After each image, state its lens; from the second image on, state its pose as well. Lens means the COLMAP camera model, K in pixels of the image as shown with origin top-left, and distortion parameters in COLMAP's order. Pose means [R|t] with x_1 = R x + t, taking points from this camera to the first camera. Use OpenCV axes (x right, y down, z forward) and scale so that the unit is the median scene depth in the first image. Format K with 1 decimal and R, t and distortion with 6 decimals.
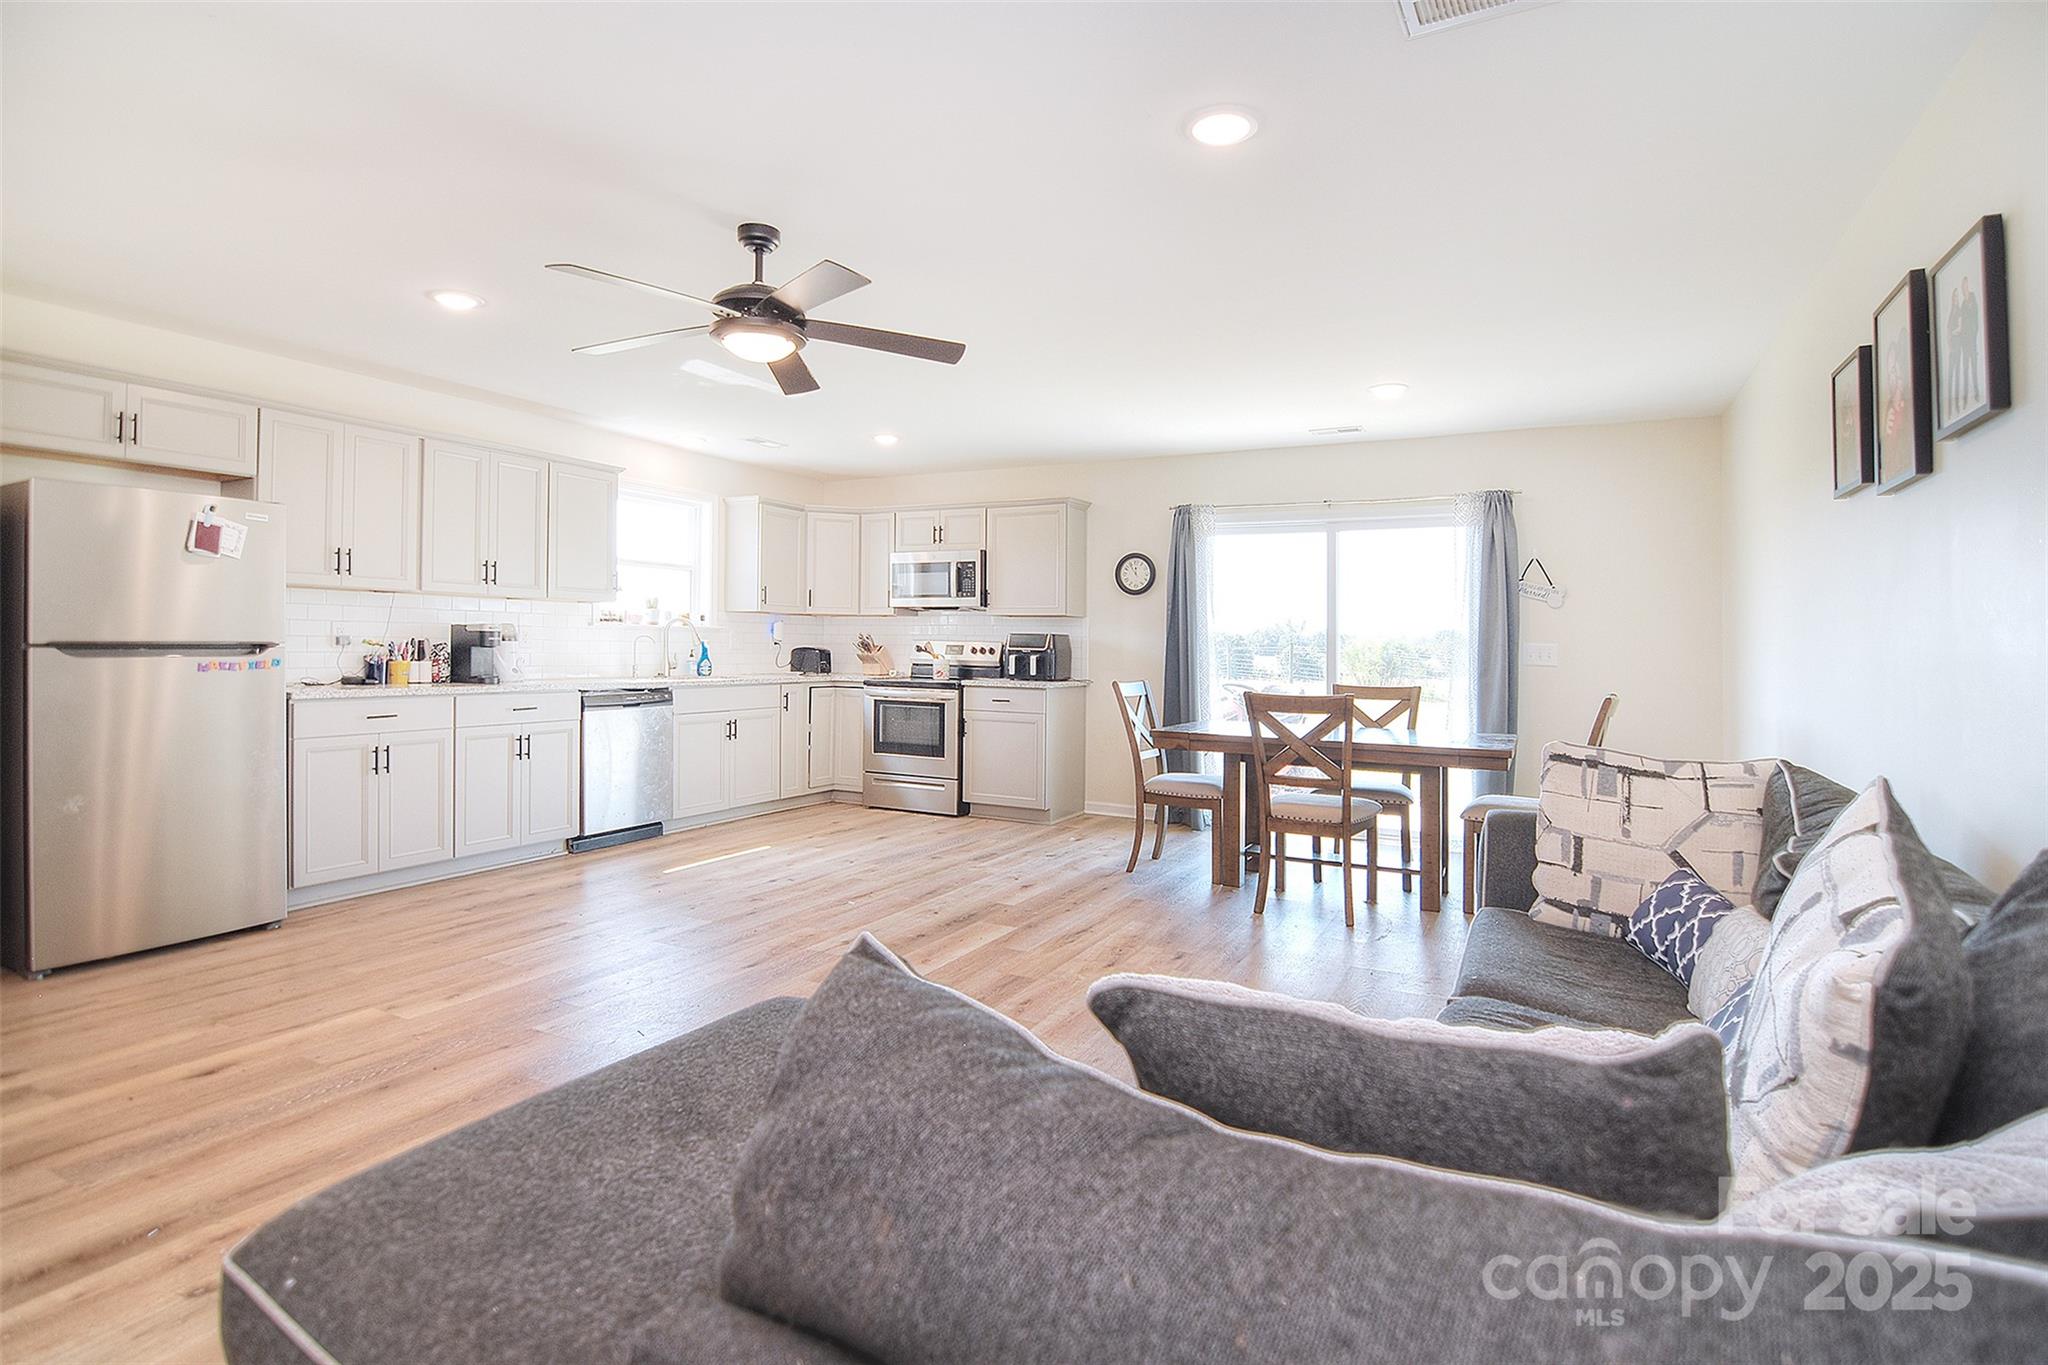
lens RADIAL K [[987.8, 0, 1039.7], [0, 987.8, 655.4], [0, 0, 1]] dist [-0.010755, -0.008633]
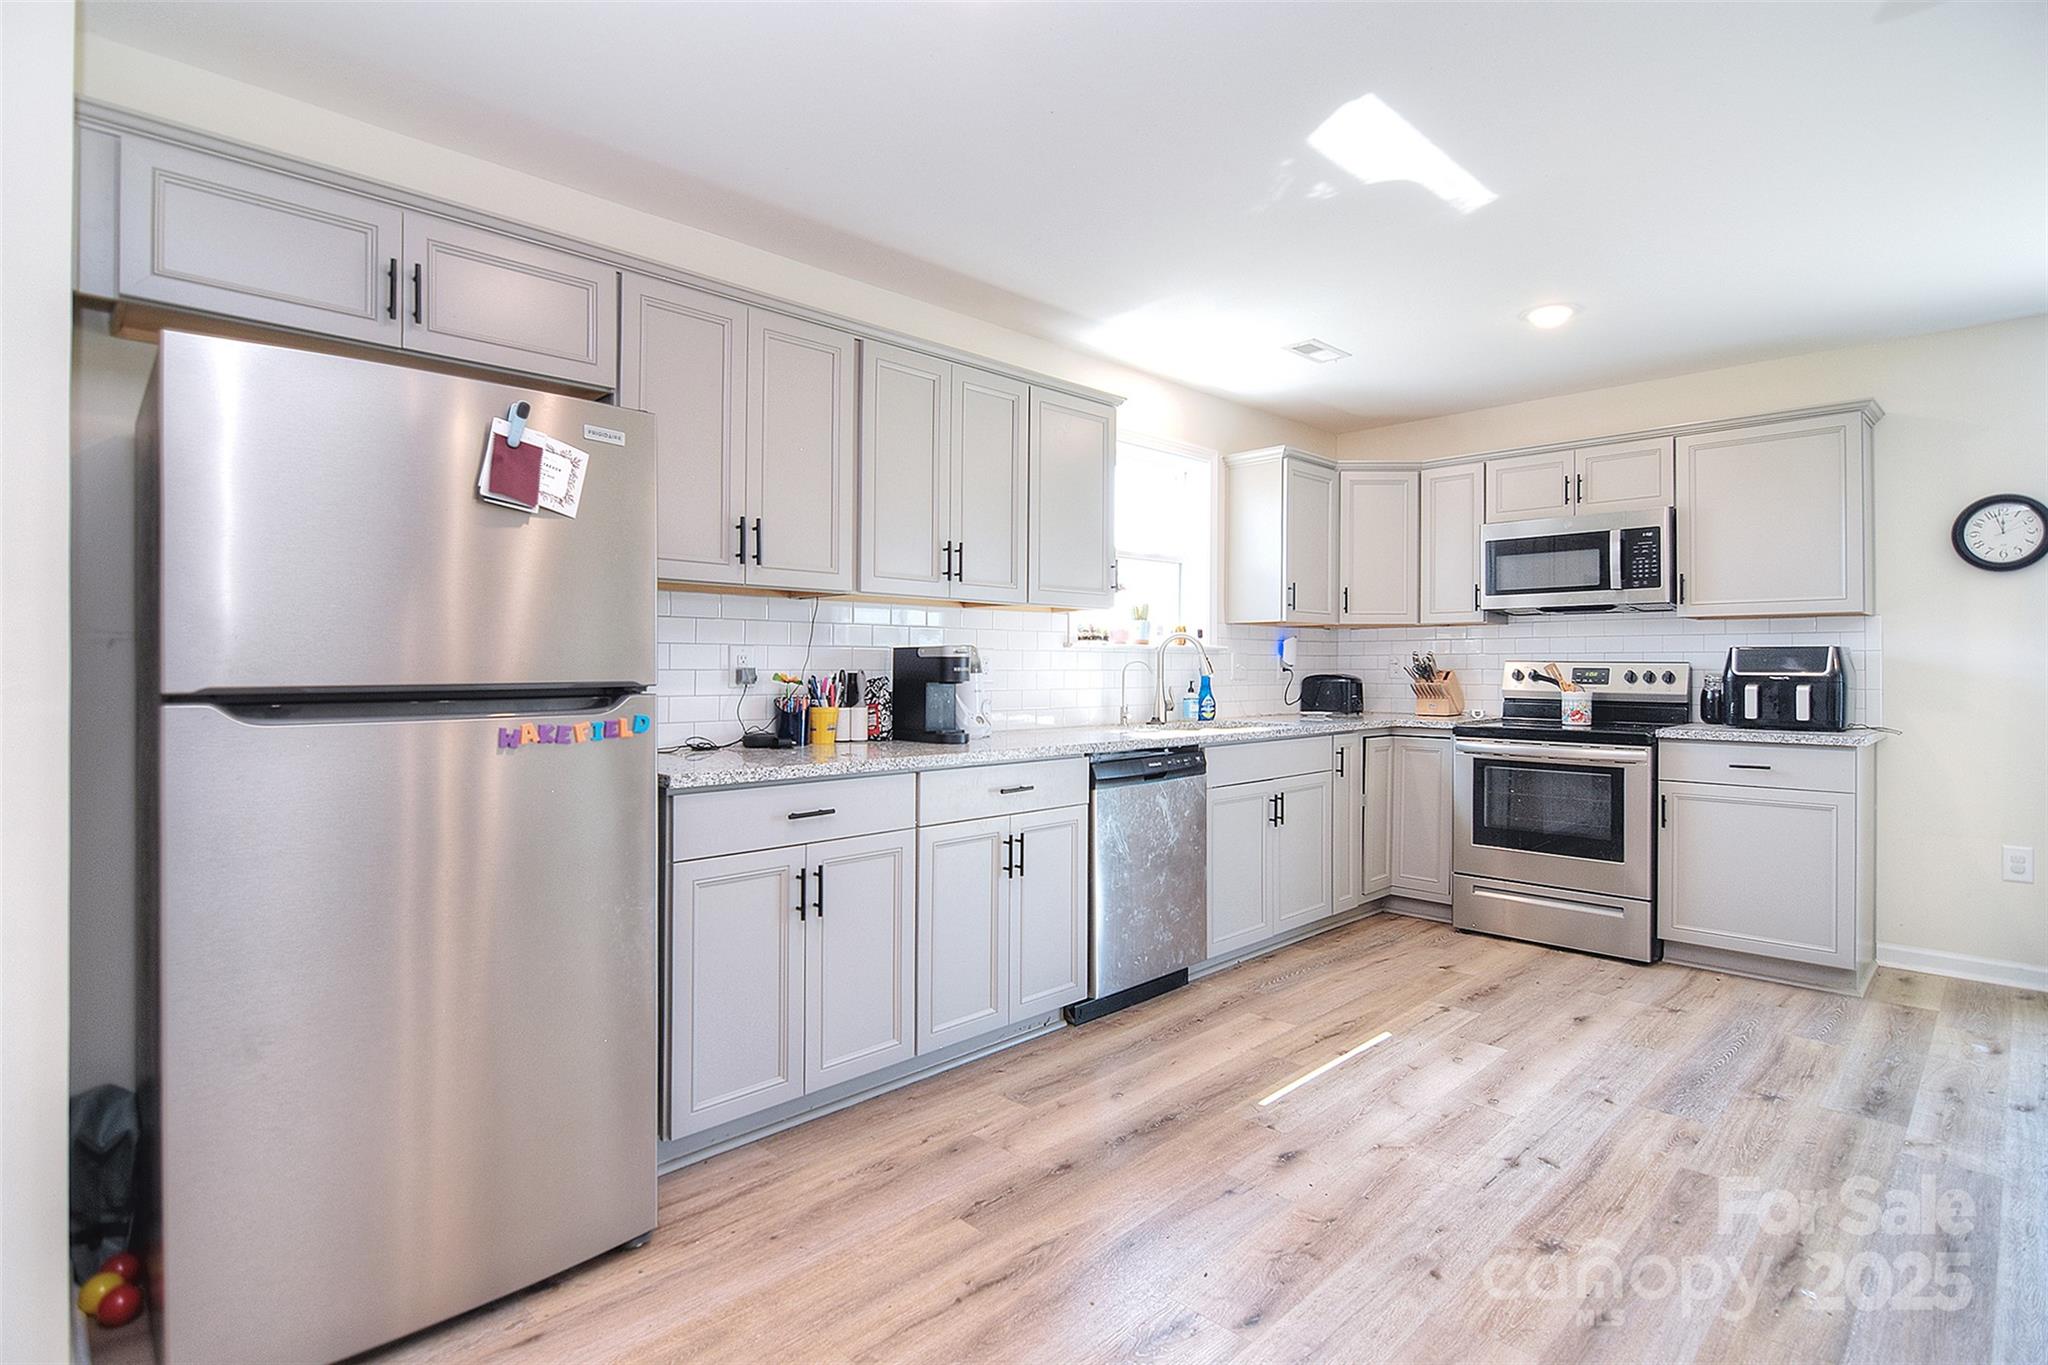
lens RADIAL K [[987.8, 0, 1024.1], [0, 987.8, 656.8], [0, 0, 1]] dist [-0.010755, -0.008633]
pose [[0.946866, -0.016183, -0.321221, -0.281247], [0.009380, 0.999698, -0.022714, -0.009321], [0.321492, 0.018494, 0.946732, 0.381266]]
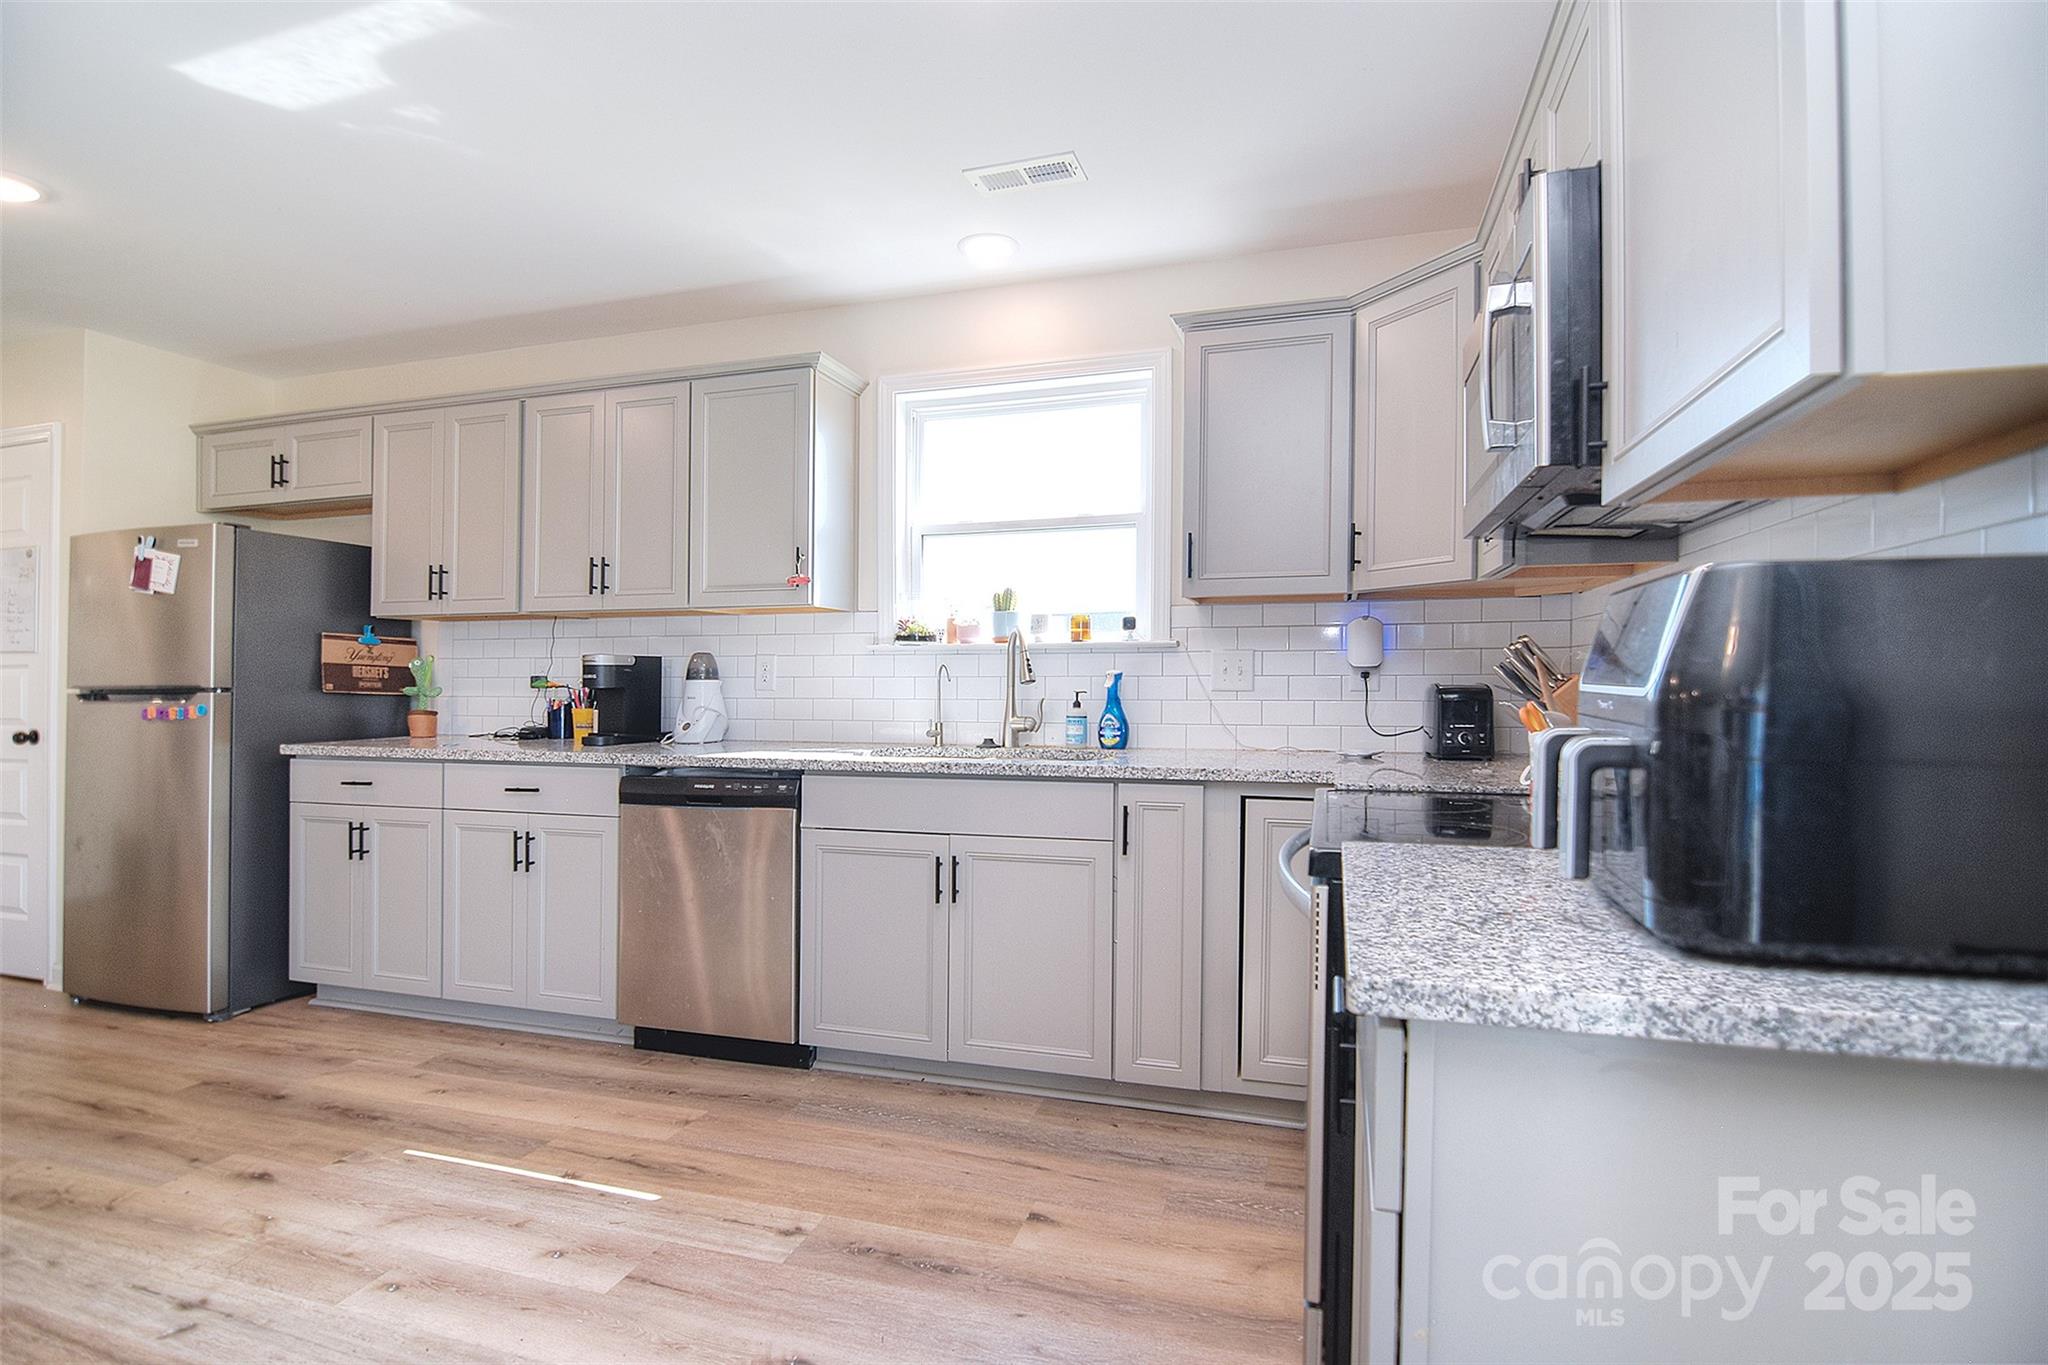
lens RADIAL K [[987.8, 0, 1027.6], [0, 987.8, 678.2], [0, 0, 1]] dist [-0.010755, -0.008633]
pose [[0.184411, -0.010816, -0.982790, 0.120419], [-0.001300, 0.999936, -0.011248, -0.008100], [0.982848, 0.003352, 0.184385, 1.016919]]
